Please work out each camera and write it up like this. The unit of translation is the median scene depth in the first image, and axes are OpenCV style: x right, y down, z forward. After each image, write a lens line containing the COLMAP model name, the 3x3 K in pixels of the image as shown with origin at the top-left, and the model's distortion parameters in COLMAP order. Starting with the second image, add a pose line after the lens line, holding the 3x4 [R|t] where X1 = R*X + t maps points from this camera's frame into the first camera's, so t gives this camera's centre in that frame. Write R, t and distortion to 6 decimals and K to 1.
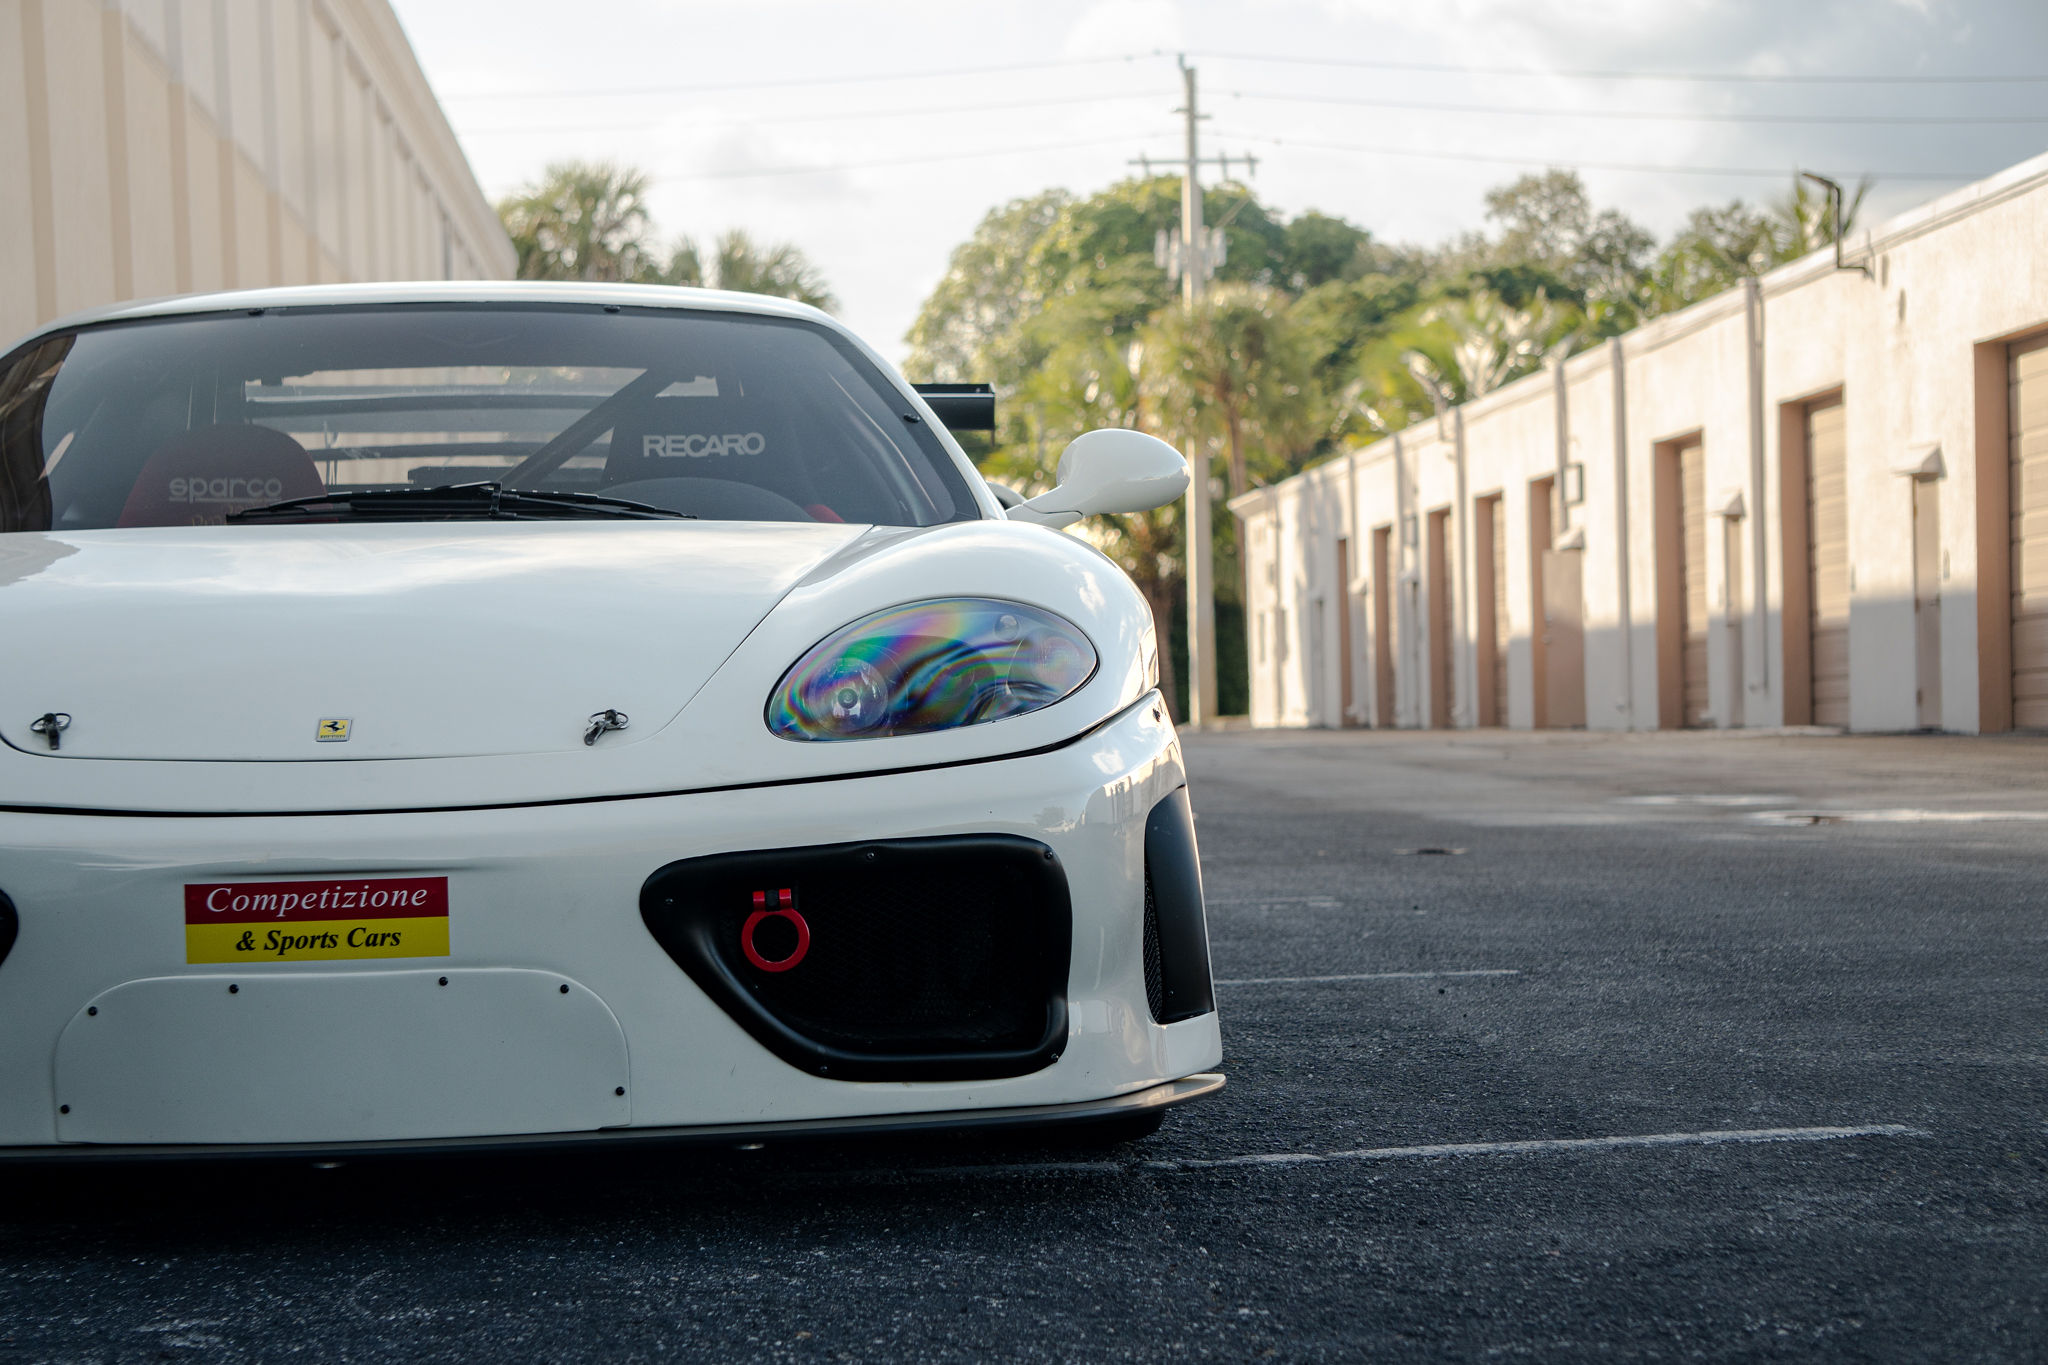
lens RADIAL K [[5567.0, 0, 1012.1], [0, 5567.0, 691.6], [0, 0, 1]] dist [0.426026, 0.000000]
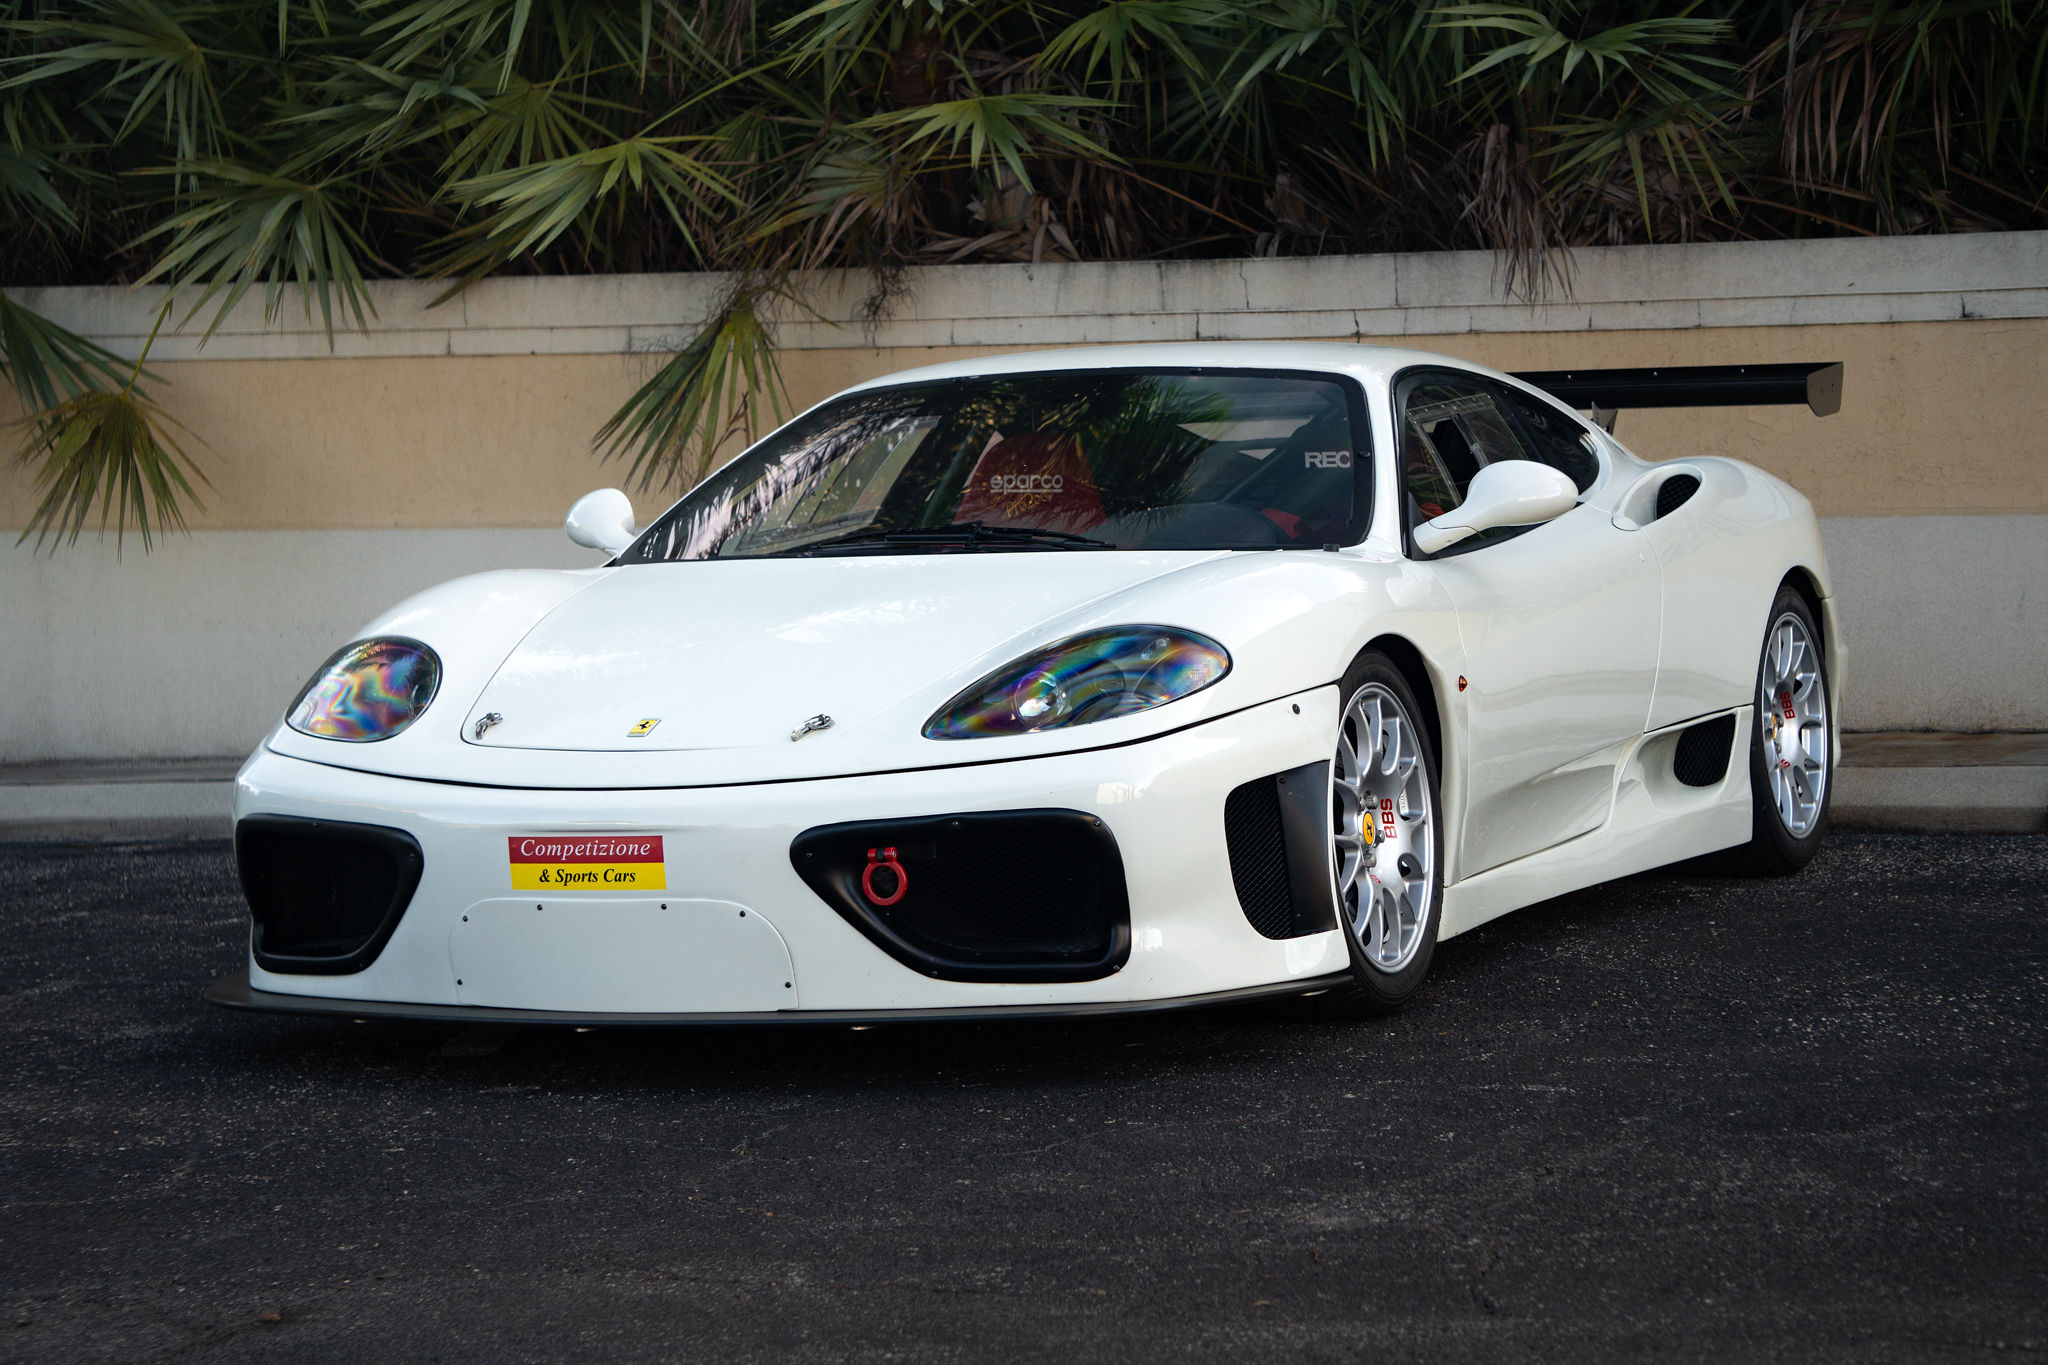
lens RADIAL K [[4925.6, 0, 1037.2], [0, 4925.6, 669.6], [0, 0, 1]] dist [0.219069, 0.000000]
pose [[0.898722, 0.007801, -0.438450, 0.533433], [0.012210, 0.999009, 0.042804, -0.062028], [0.438350, -0.043822, 0.897736, -0.106613]]
